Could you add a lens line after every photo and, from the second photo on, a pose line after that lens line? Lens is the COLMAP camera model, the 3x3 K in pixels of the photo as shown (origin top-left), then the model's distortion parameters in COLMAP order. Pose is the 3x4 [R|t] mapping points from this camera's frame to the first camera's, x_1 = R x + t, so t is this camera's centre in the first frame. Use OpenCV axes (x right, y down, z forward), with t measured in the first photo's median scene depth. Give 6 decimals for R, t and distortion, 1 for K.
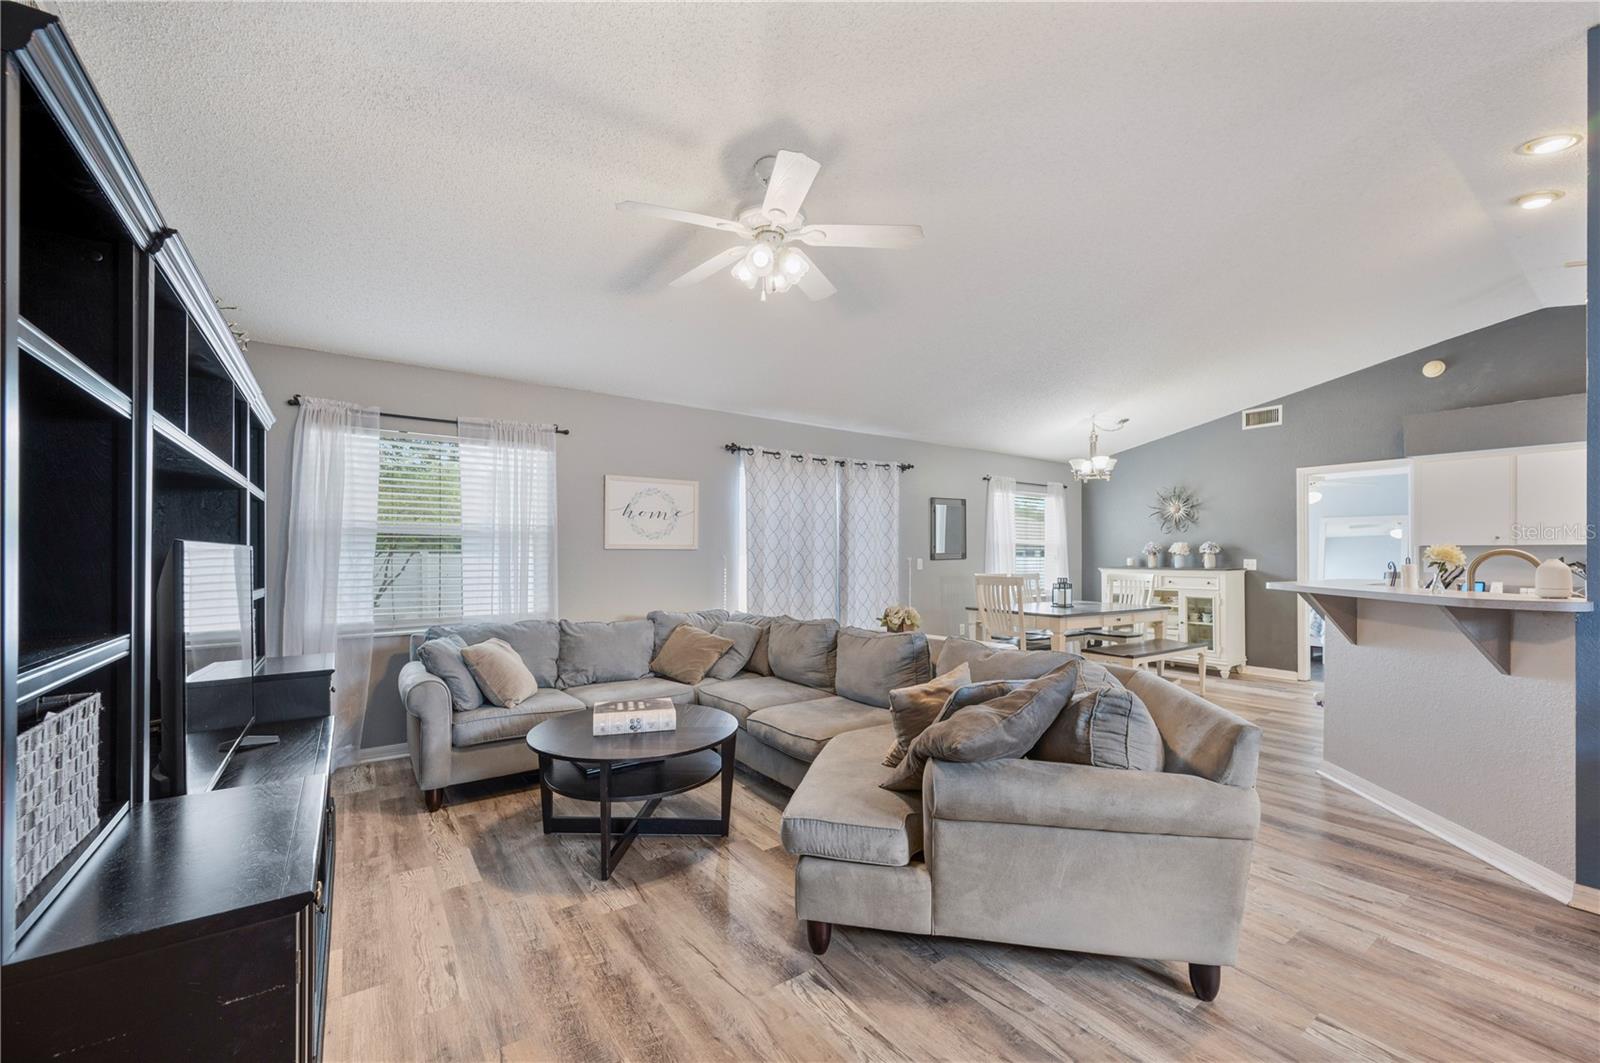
lens RADIAL K [[635.0, 0, 800.0], [0, 635.0, 531.5], [0, 0, 1]] dist [-0.000405, -0.000012]
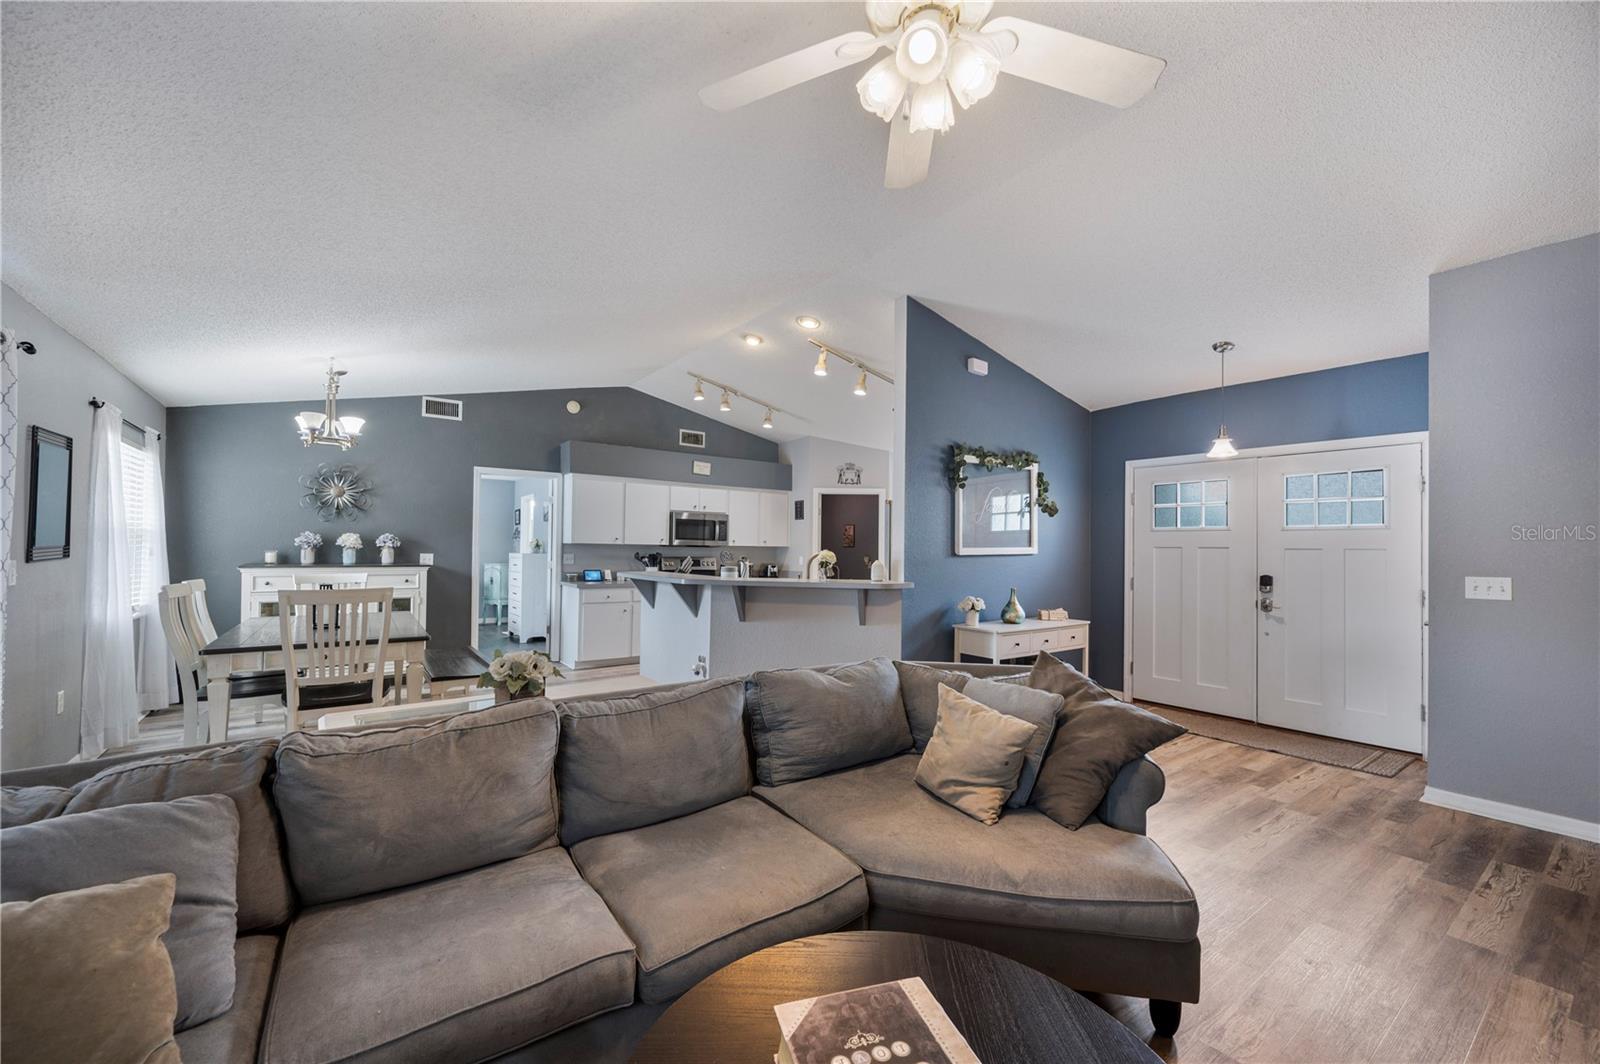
lens RADIAL K [[635.0, 0, 800.0], [0, 635.0, 532.0], [0, 0, 1]] dist [-0.000405, -0.000012]
pose [[-0.000616, 0.025765, 0.999668, -0.243551], [-0.049851, 0.998424, -0.025763, 0.007597], [-0.998756, -0.049850, 0.000669, 0.441827]]
